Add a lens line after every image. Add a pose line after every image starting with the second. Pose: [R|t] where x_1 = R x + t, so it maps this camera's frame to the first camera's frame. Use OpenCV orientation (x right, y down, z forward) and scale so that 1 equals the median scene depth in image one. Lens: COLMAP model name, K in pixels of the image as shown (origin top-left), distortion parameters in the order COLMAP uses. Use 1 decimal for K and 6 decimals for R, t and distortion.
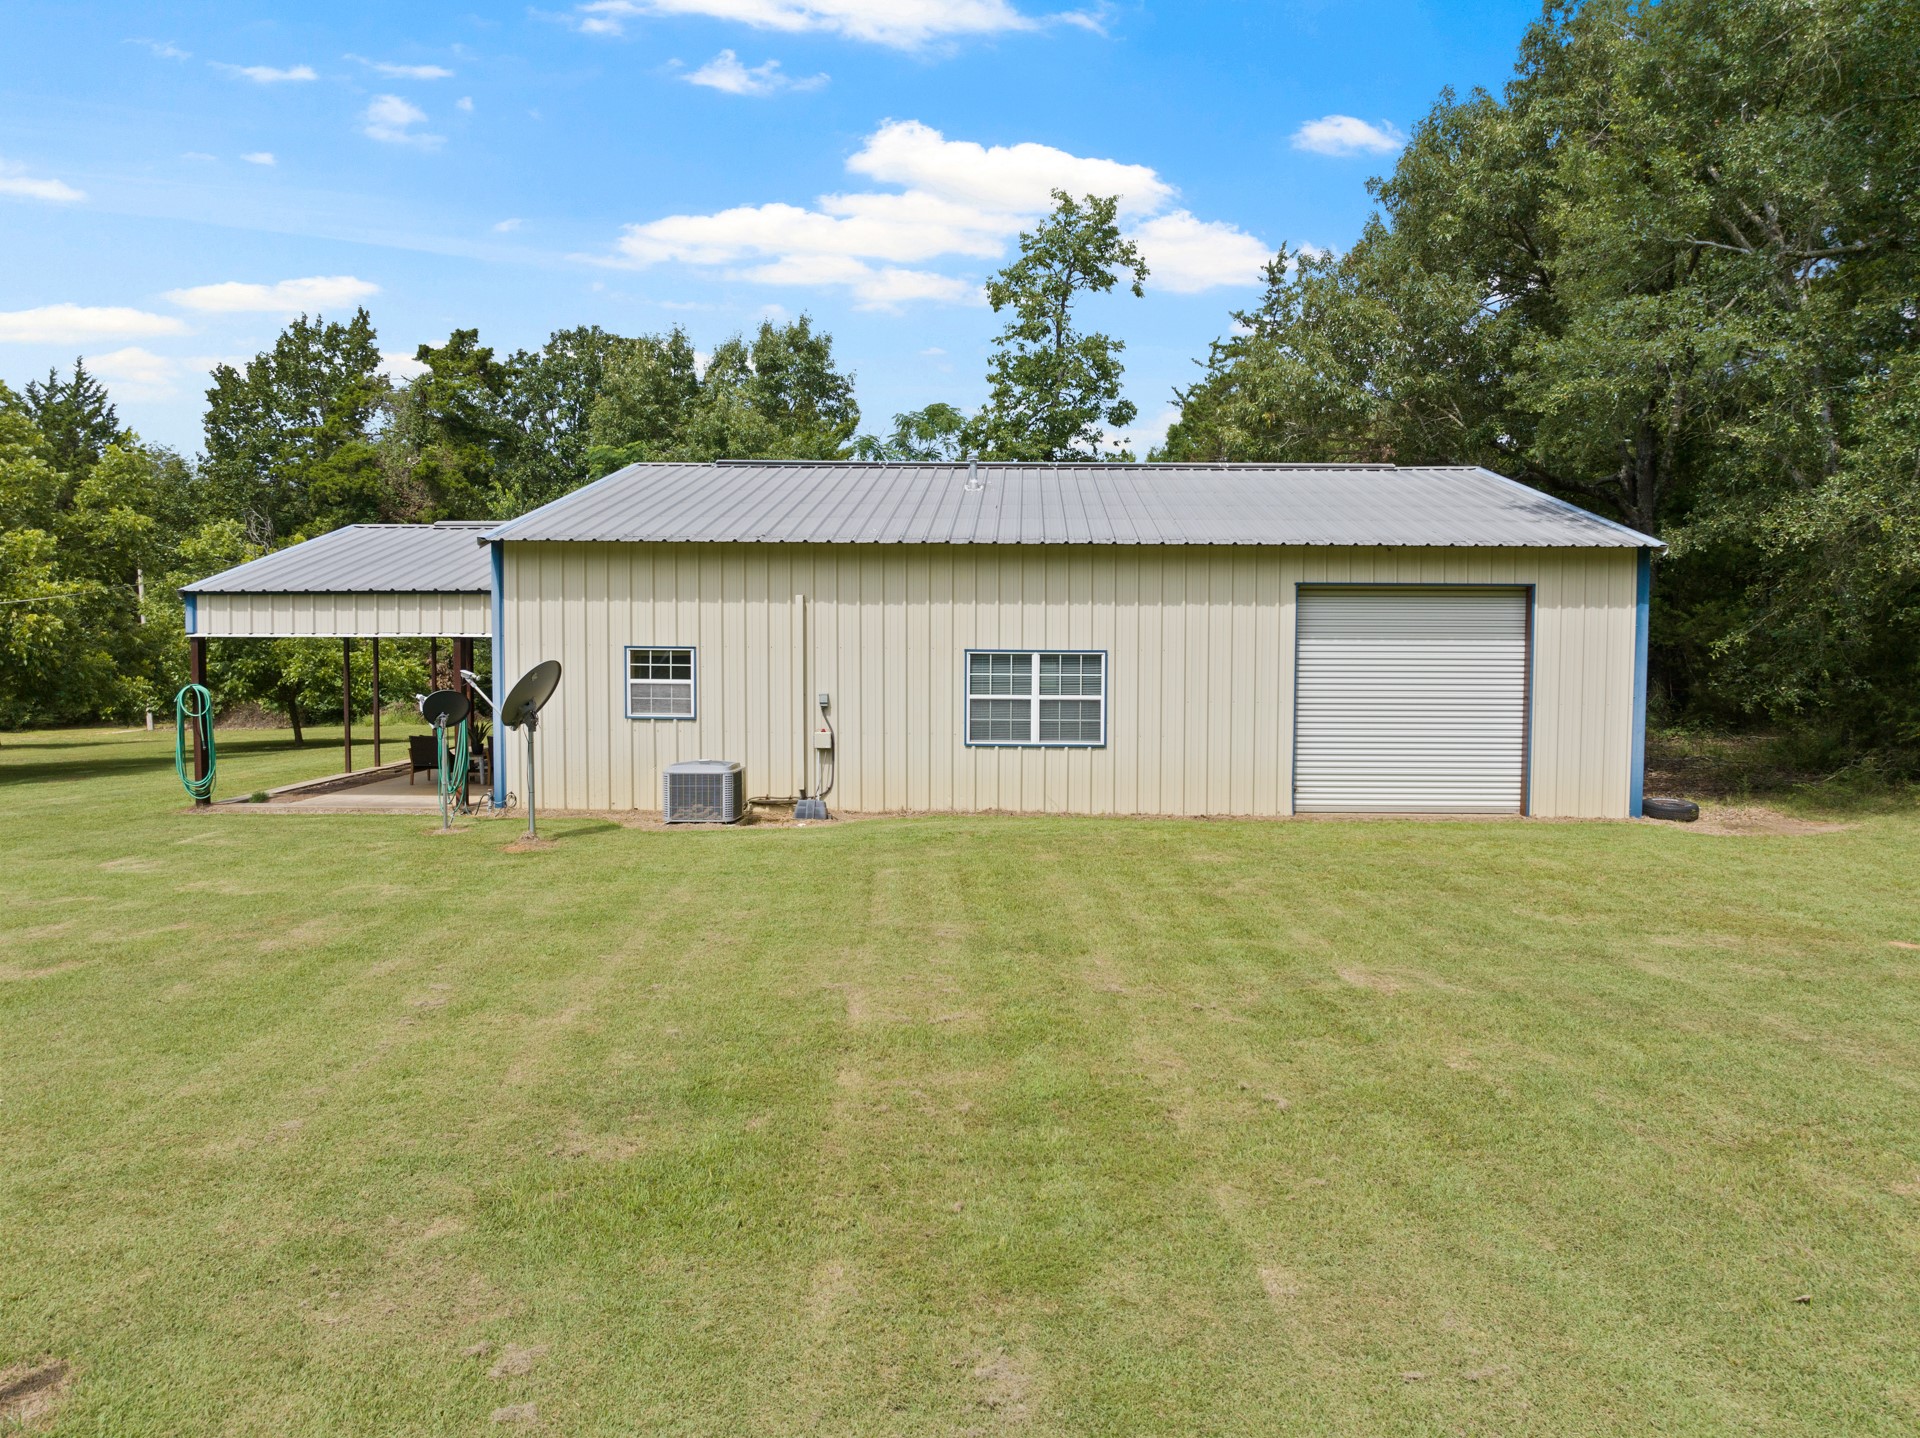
lens RADIAL K [[1362.8, 0, 966.5], [0, 1362.8, 723.0], [0, 0, 1]] dist [-0.049812, 0.023888]
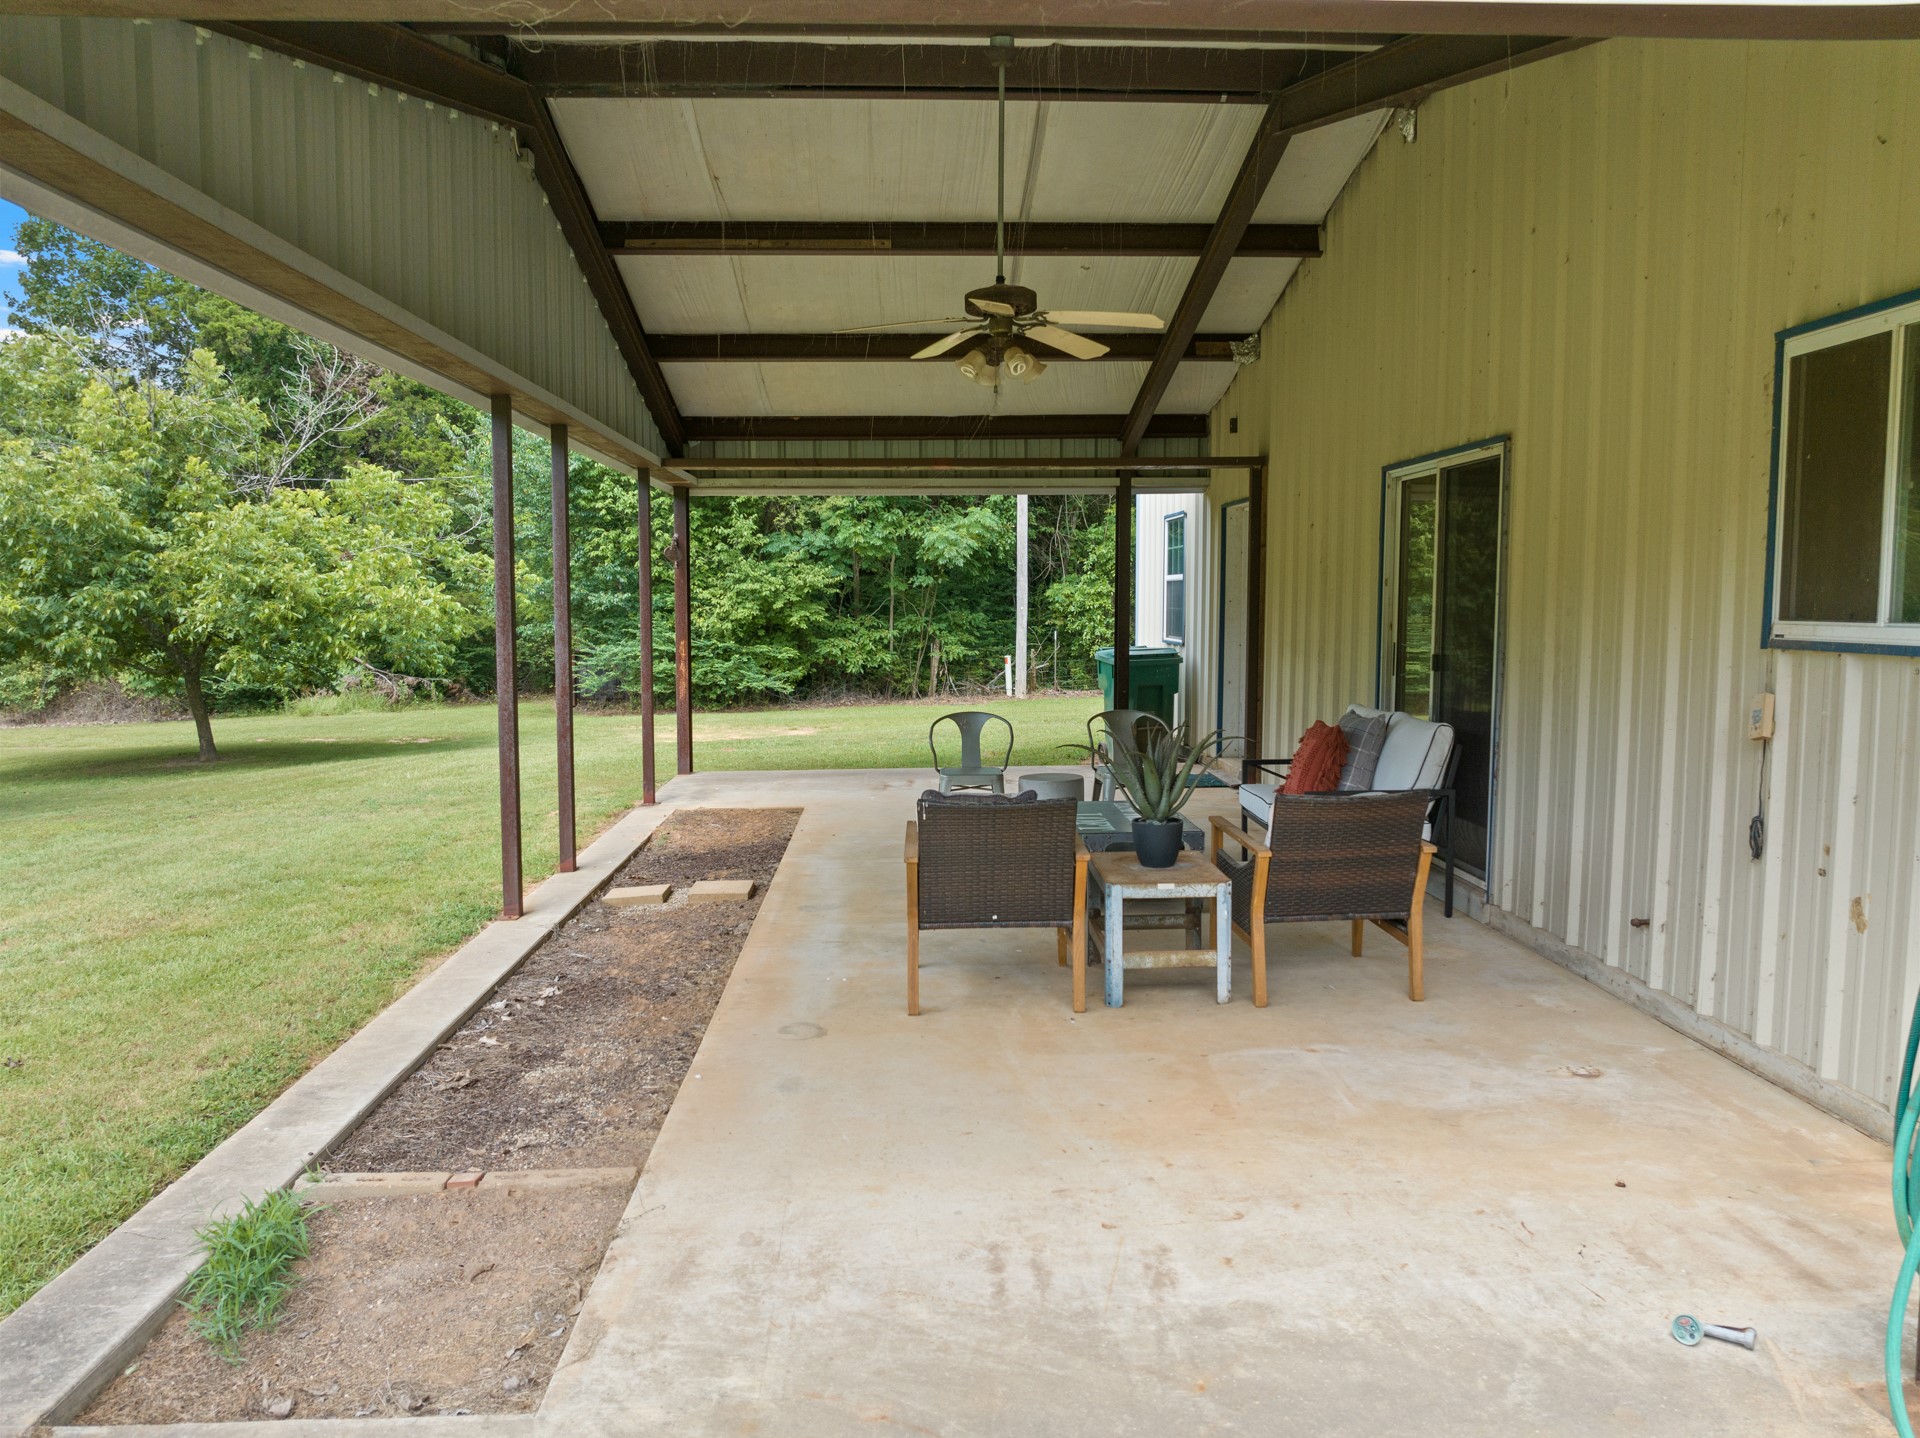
lens RADIAL K [[1362.8, 0, 966.5], [0, 1362.8, 723.0], [0, 0, 1]] dist [-0.049812, 0.023888]
pose [[0.996099, -0.015323, 0.086900, -0.262455], [0.013633, 0.999707, 0.020015, -0.003726], [-0.087181, -0.018752, 0.996016, 0.482764]]
